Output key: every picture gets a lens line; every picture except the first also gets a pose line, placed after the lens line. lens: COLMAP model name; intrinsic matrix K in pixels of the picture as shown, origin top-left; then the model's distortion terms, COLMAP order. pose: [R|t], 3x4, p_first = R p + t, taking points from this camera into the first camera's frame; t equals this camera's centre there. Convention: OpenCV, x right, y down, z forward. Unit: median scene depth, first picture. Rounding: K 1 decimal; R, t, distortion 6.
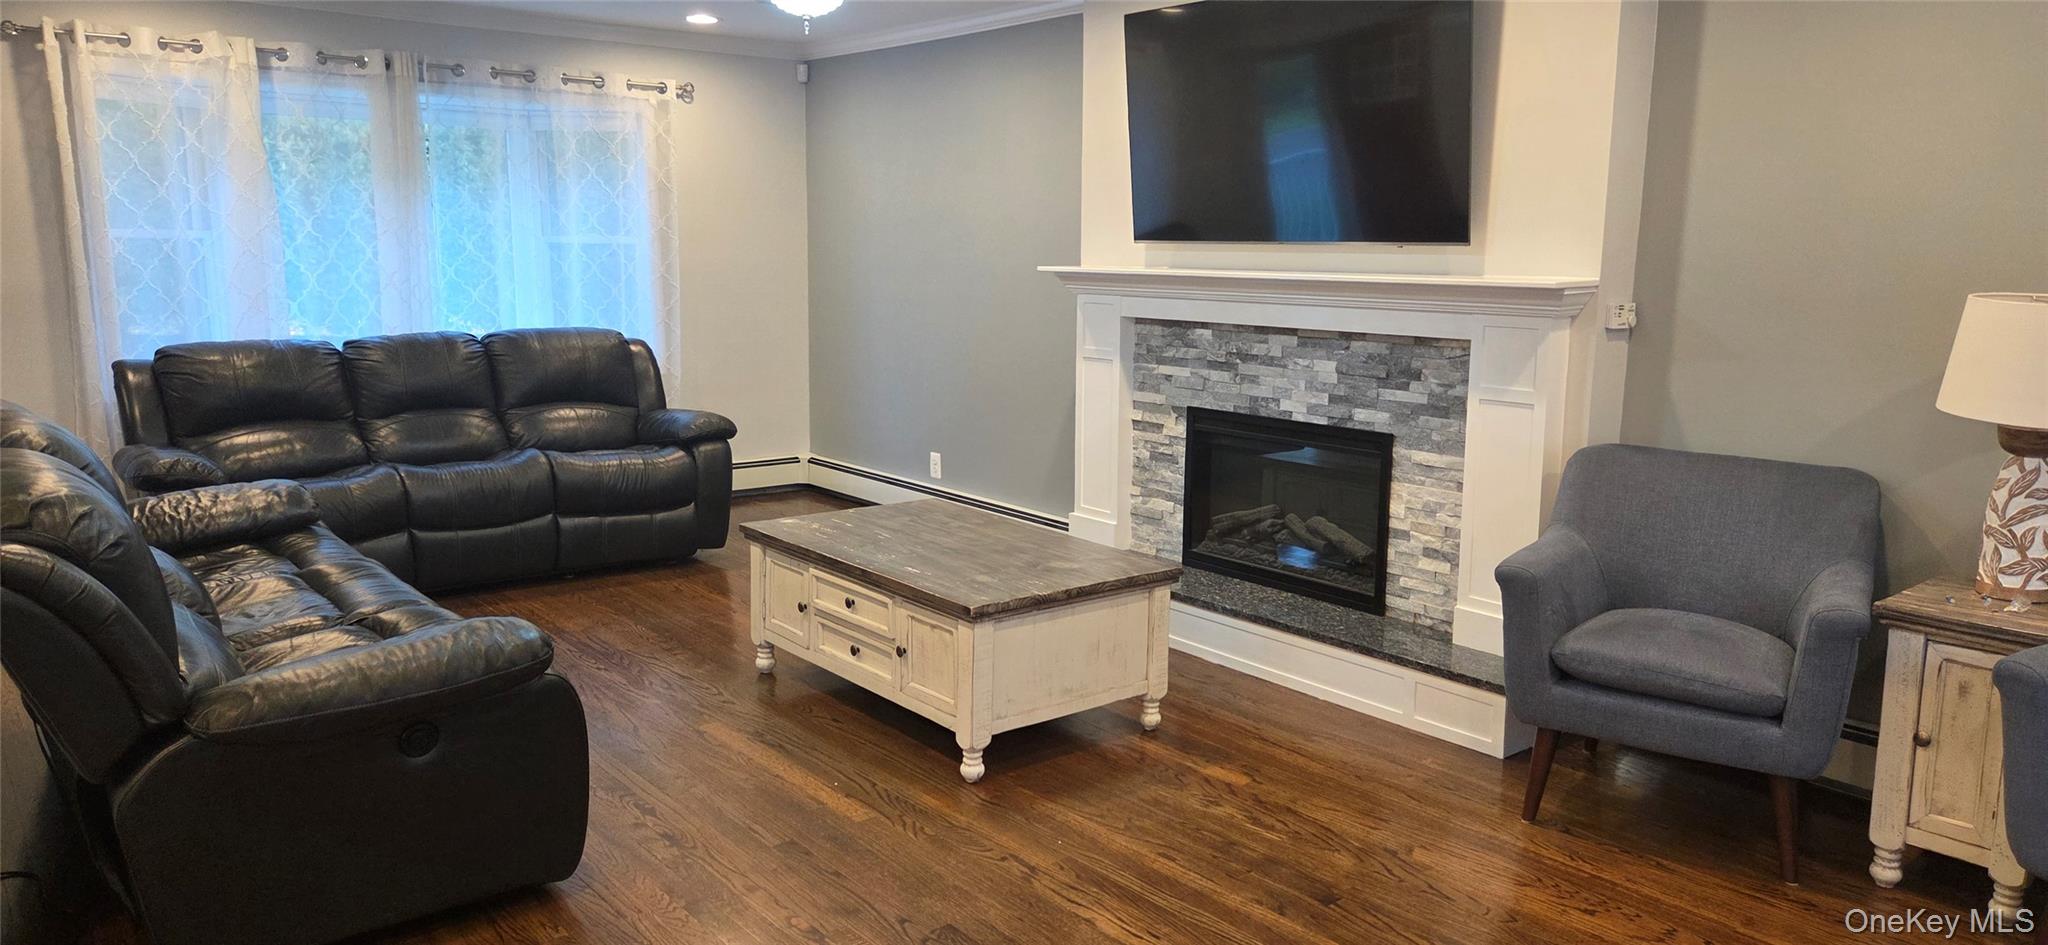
lens RADIAL K [[1360.2, 0, 1038.7], [0, 1360.2, 462.7], [0, 0, 1]] dist [0.033214, -0.010628]
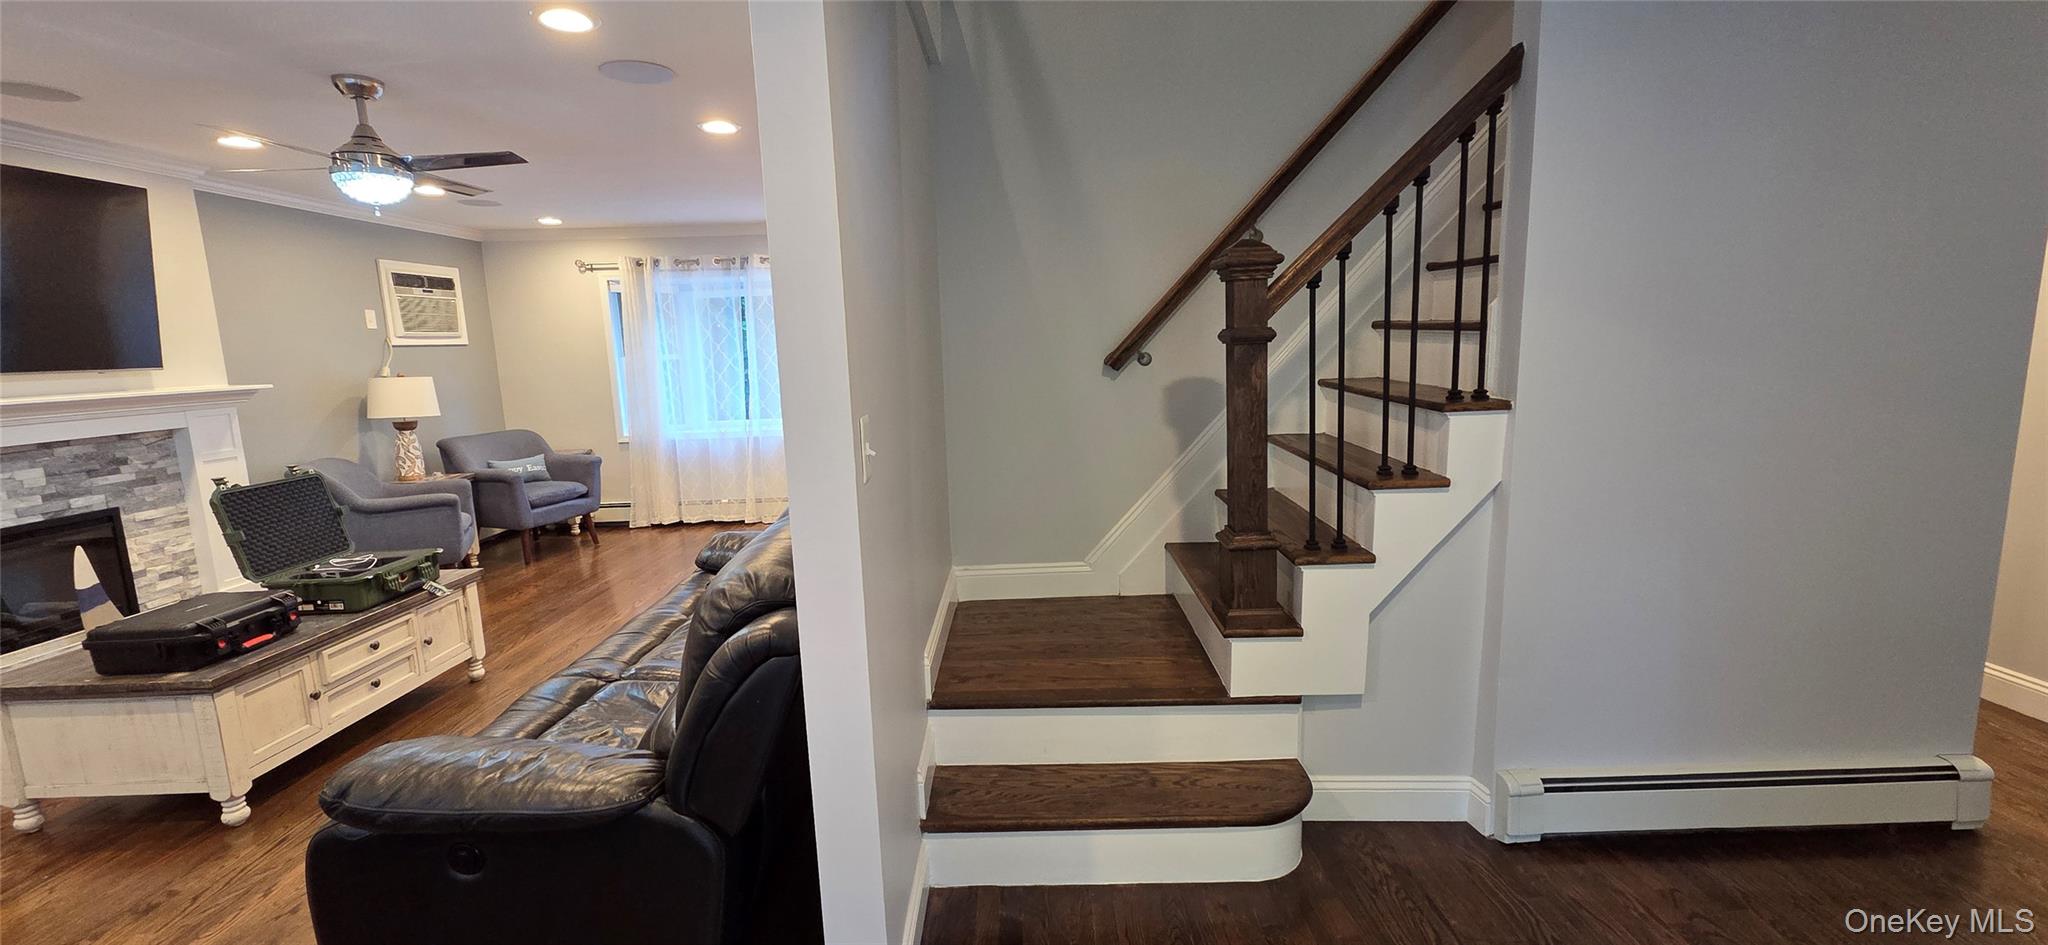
lens RADIAL K [[841.7, 0, 1025.6], [0, 841.7, 472.7], [0, 0, 1]] dist [0.009149, -0.001302]
pose [[-0.776653, -0.081684, 0.624611, -1.007873], [0.126806, 0.950986, 0.282039, -0.182681], [-0.617034, 0.298251, -0.728228, 1.057386]]
